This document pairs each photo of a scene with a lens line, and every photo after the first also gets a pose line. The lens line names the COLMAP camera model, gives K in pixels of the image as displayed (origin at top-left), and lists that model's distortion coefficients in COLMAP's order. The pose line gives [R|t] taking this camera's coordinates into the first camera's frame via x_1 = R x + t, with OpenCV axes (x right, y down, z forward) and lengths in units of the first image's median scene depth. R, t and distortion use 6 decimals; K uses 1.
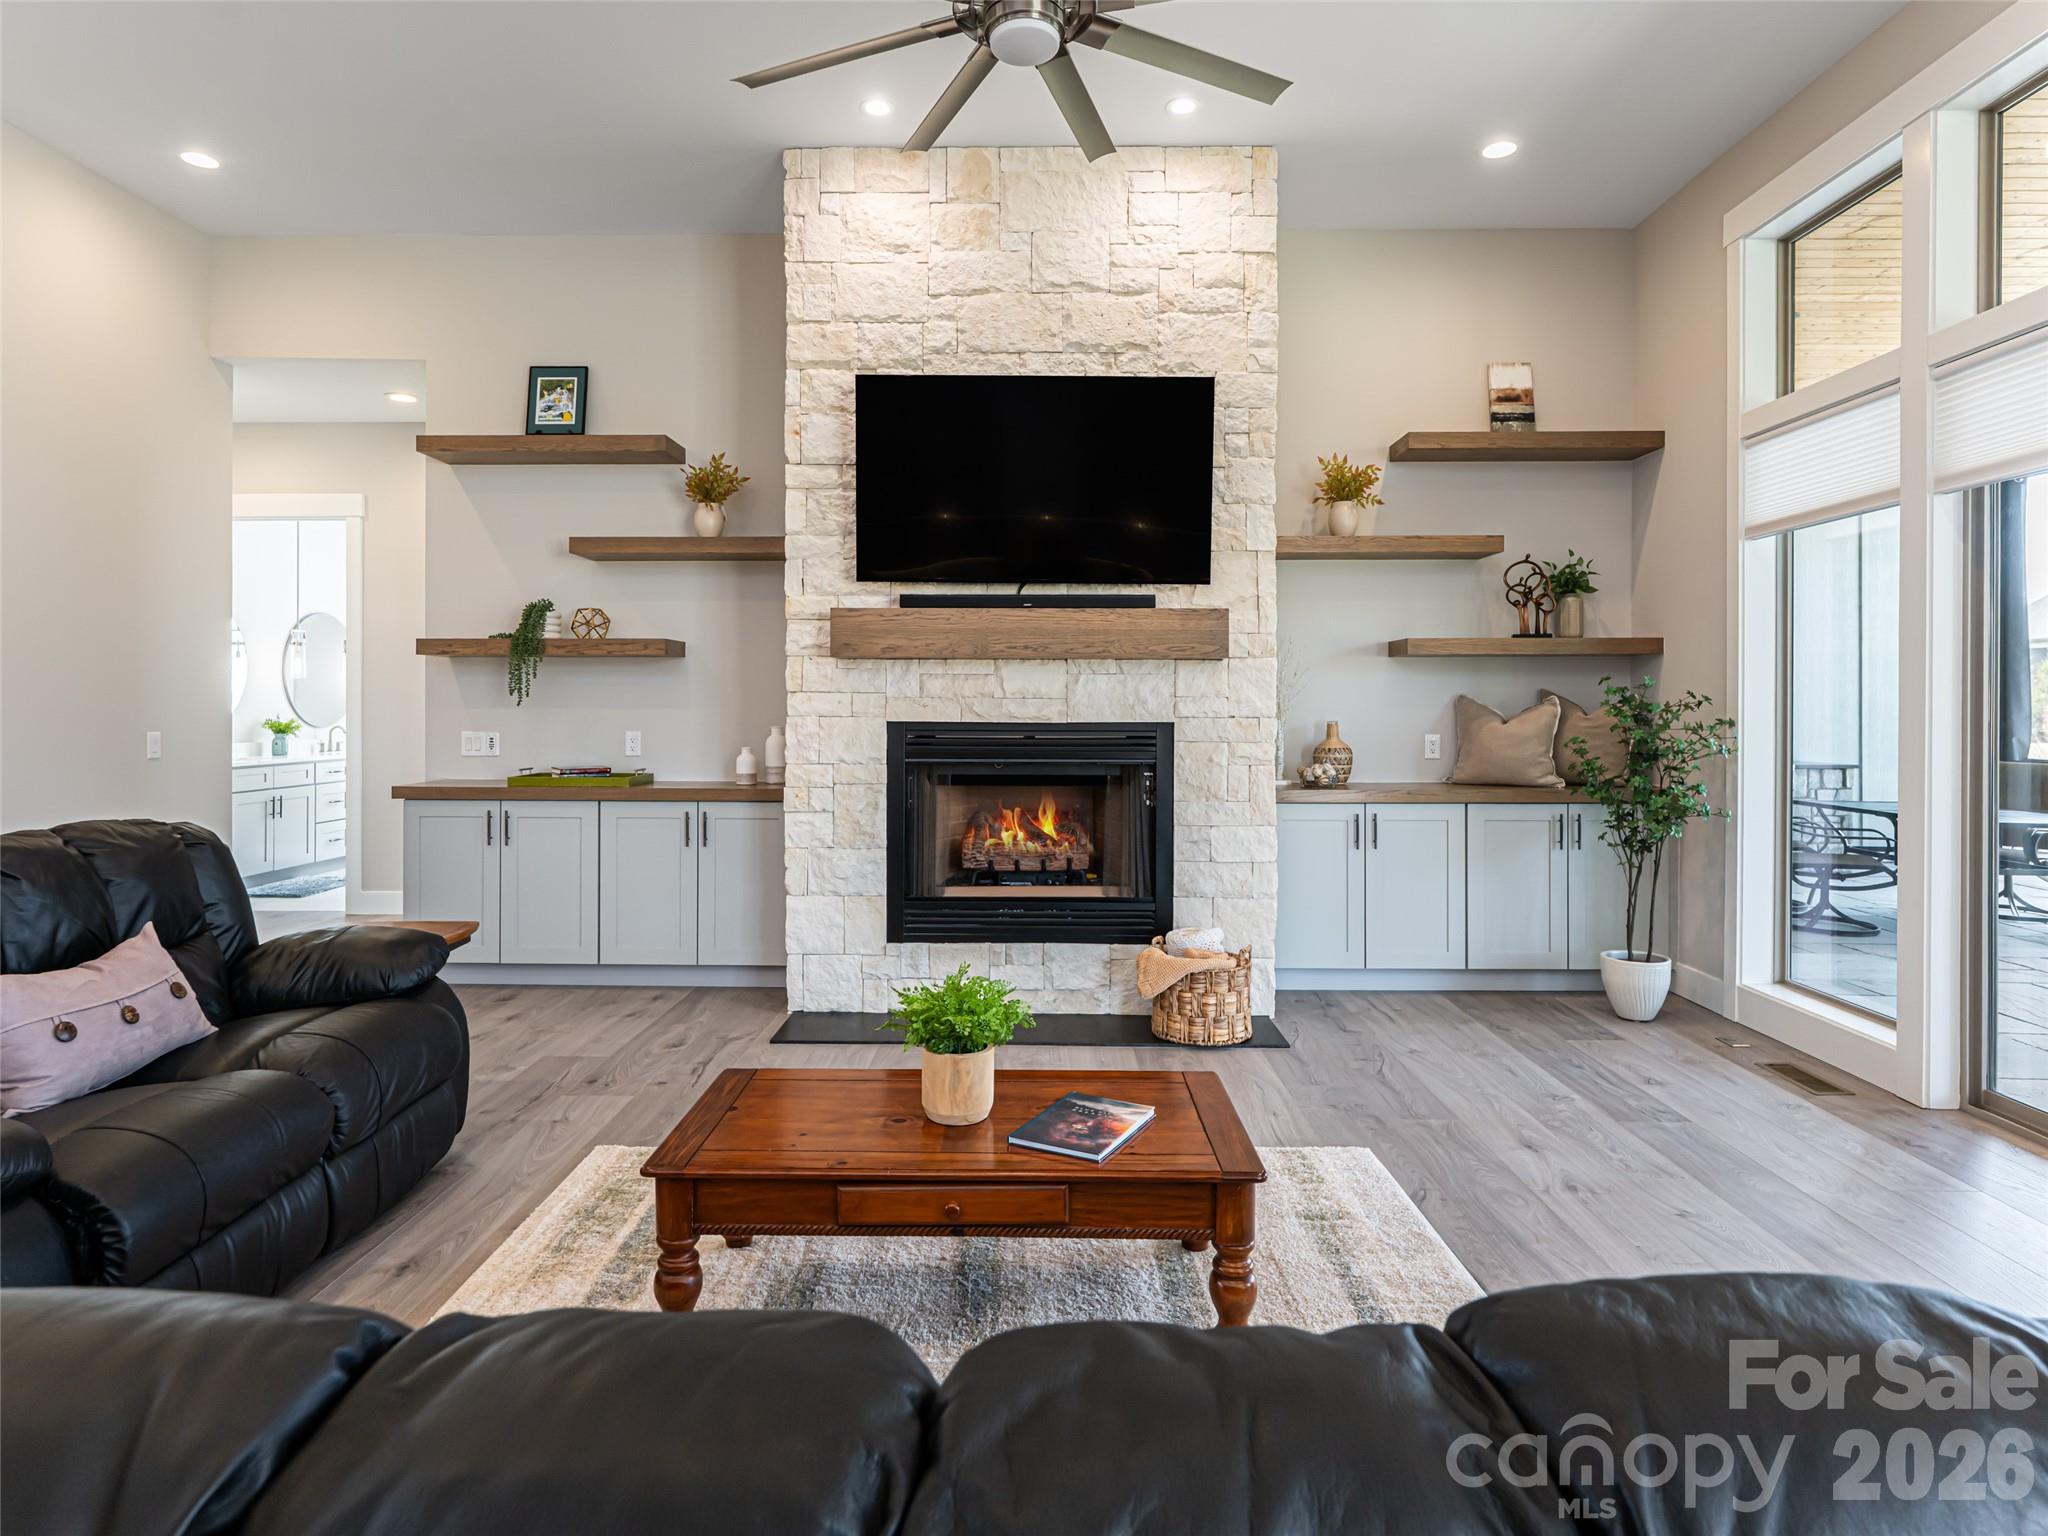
lens RADIAL K [[1159.0, 0, 1014.8], [0, 1159.0, 705.2], [0, 0, 1]] dist [-0.001787, 0.001668]
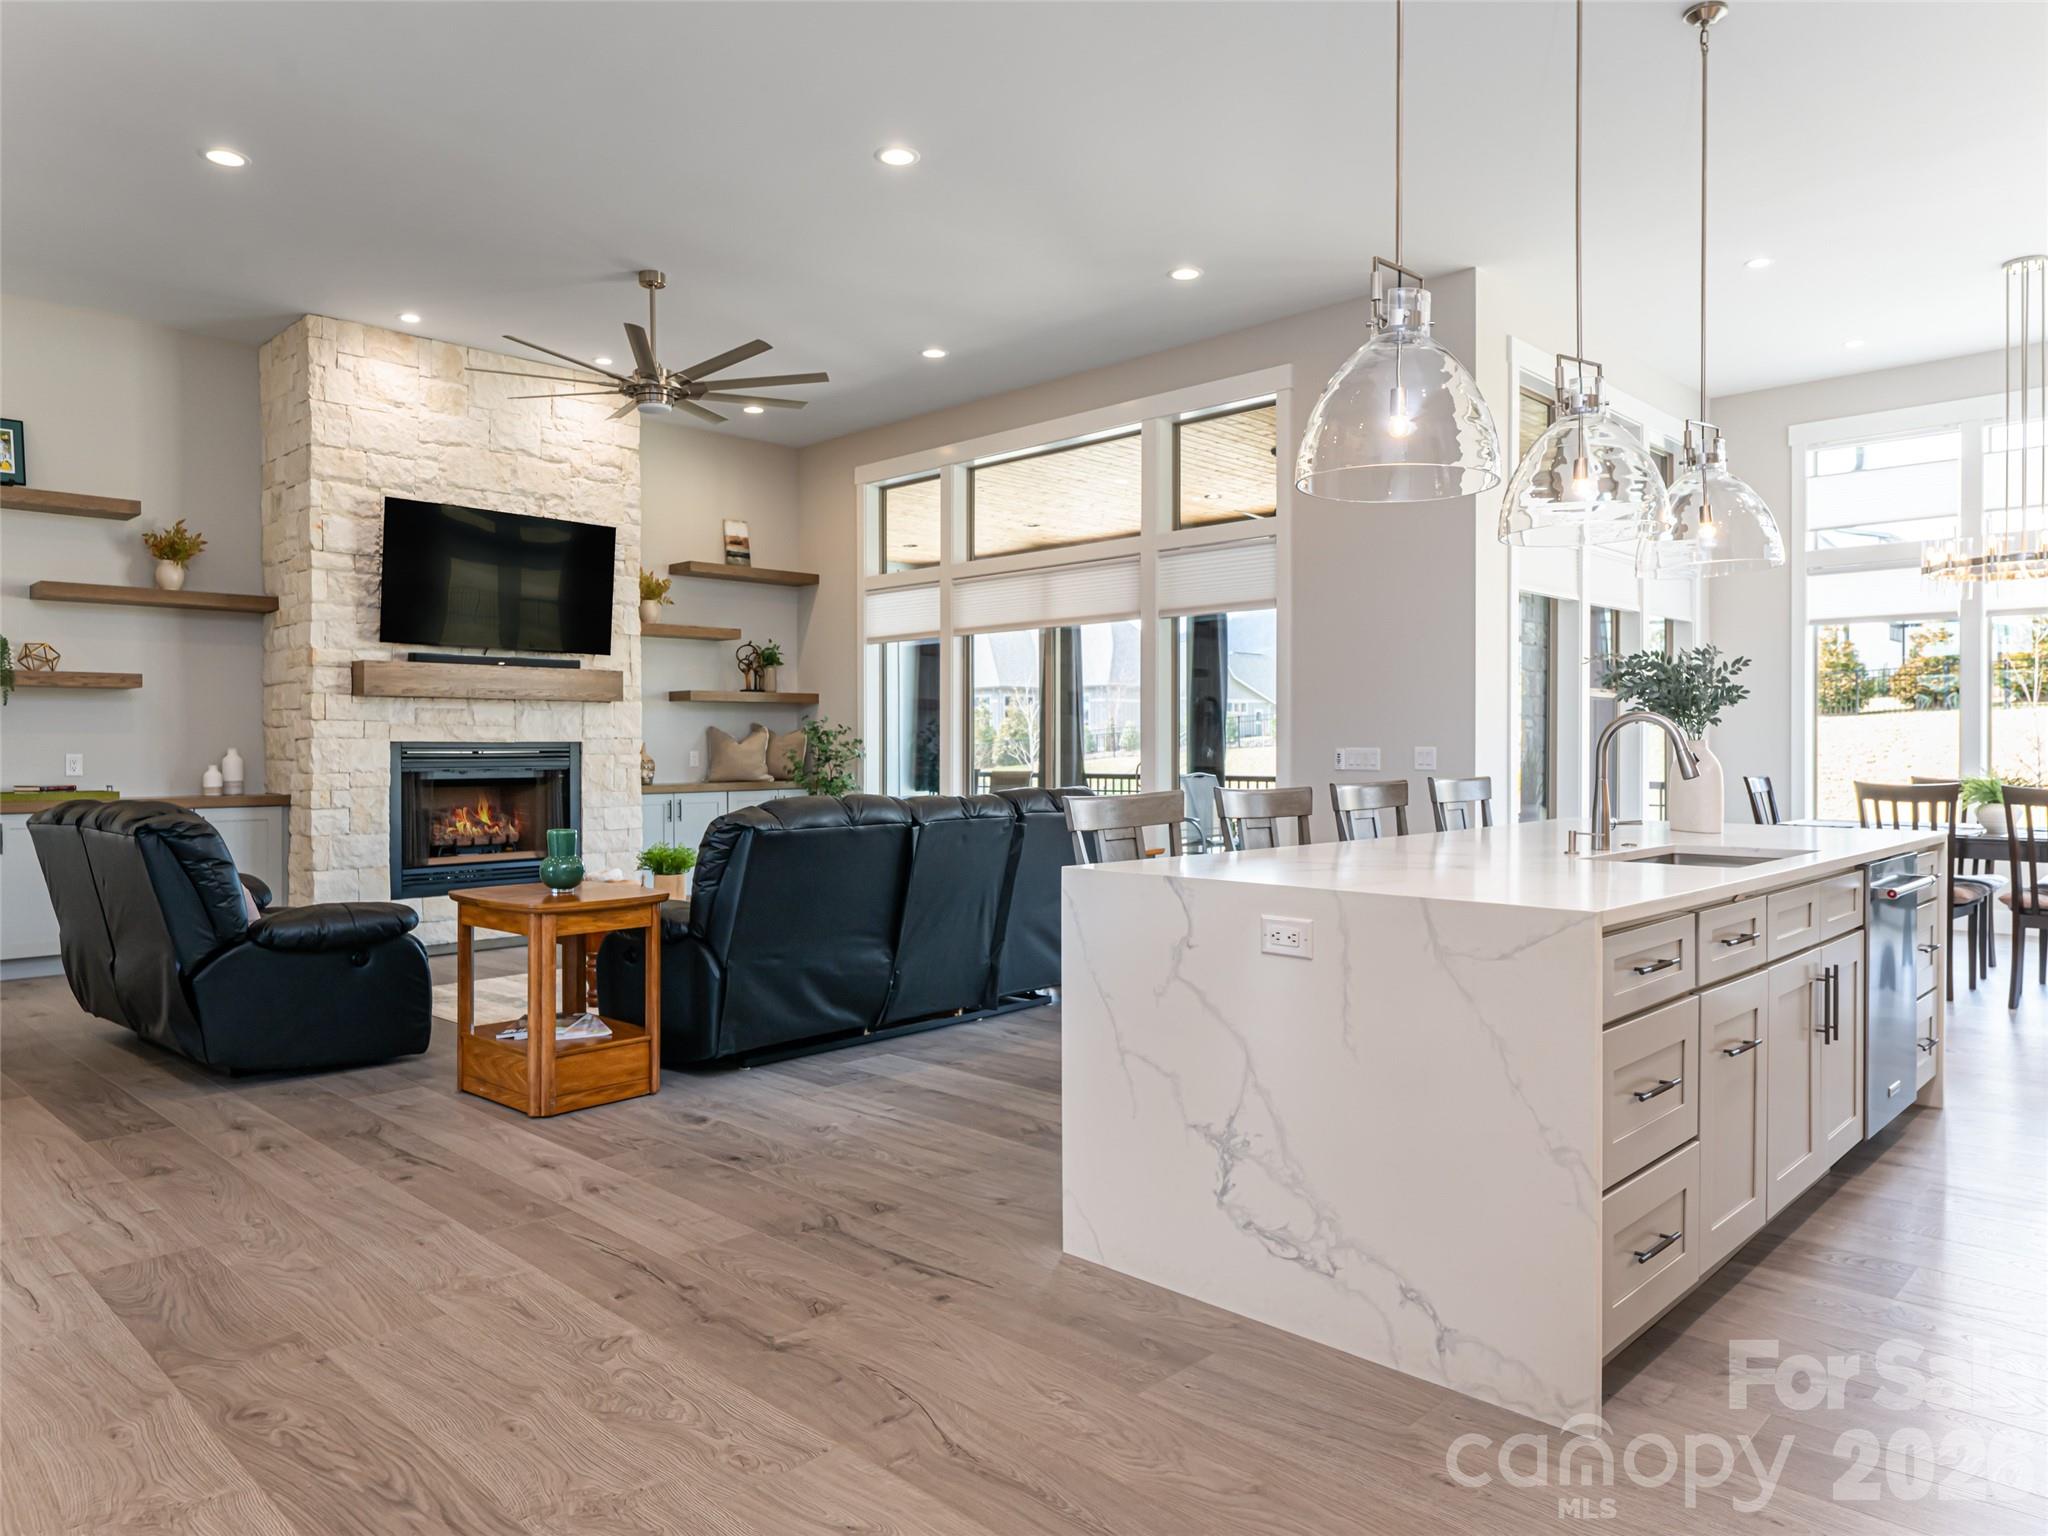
lens RADIAL K [[1373.4, 0, 1036.4], [0, 1373.4, 752.6], [0, 0, 1]] dist [-0.001476, 0.002359]
pose [[0.678155, -0.007527, 0.734880, -0.800373], [0.003126, 0.999968, 0.007357, 0.017464], [-0.734912, -0.002692, 0.678157, -0.696452]]
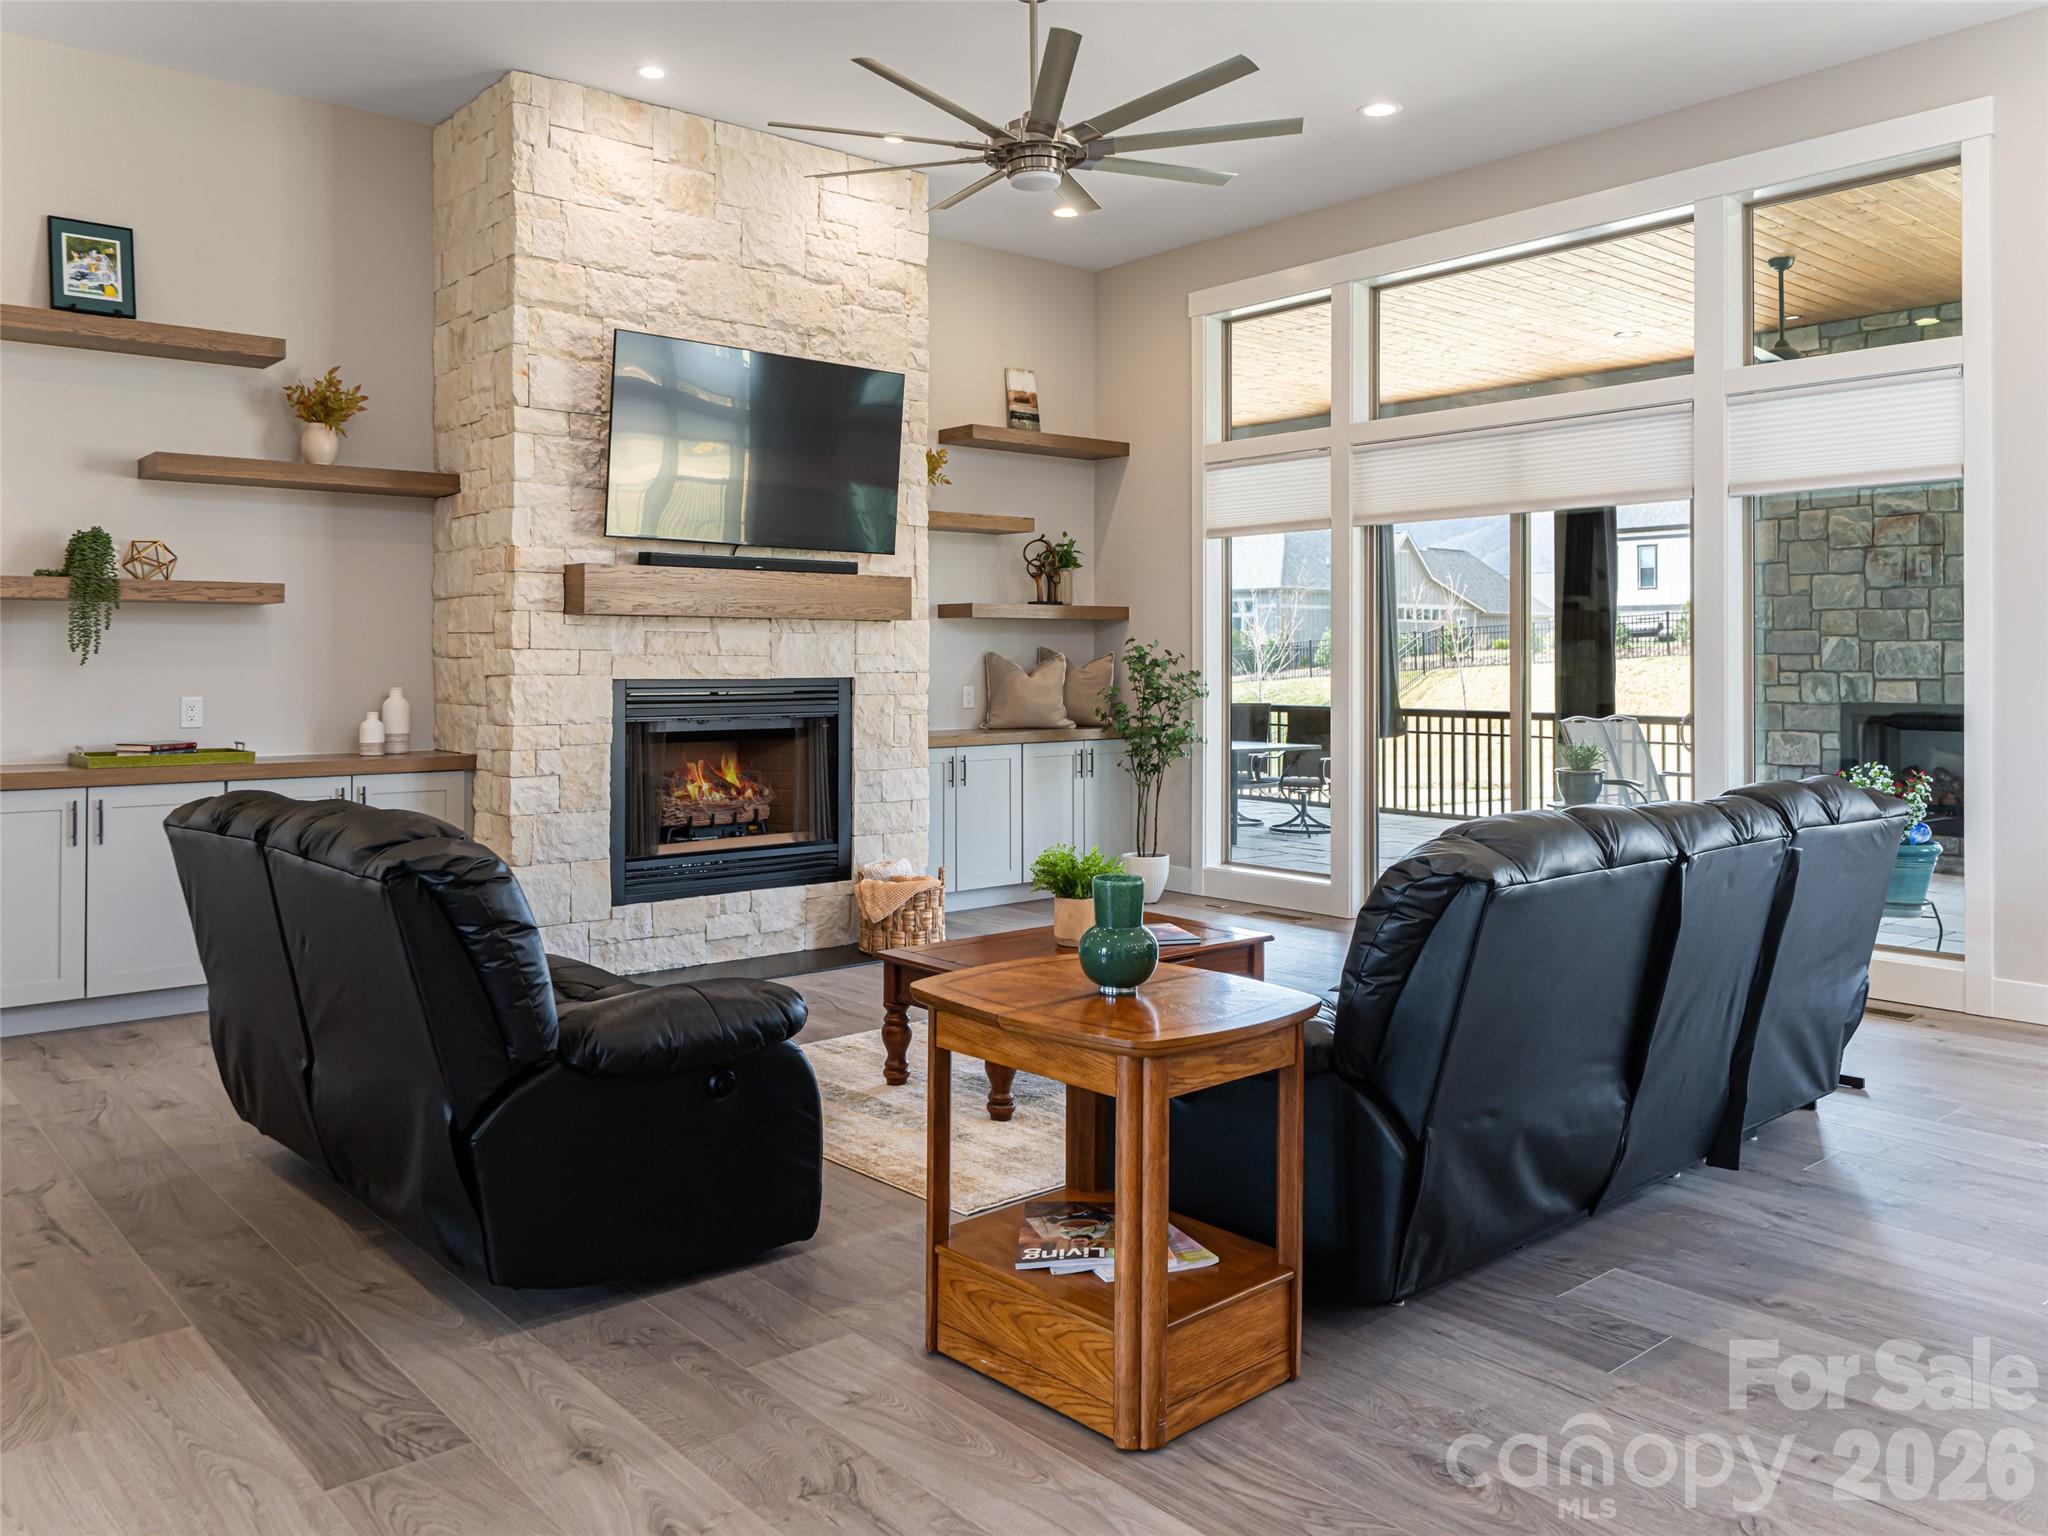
lens RADIAL K [[1582.4, 0, 988.7], [0, 1582.4, 638.9], [0, 0, 1]] dist [0.000140, 0.000285]
pose [[0.751648, 0.006248, 0.659535, -0.753746], [-0.000294, 0.999958, -0.009138, -0.008086], [-0.659565, 0.006674, 0.751618, -0.212904]]
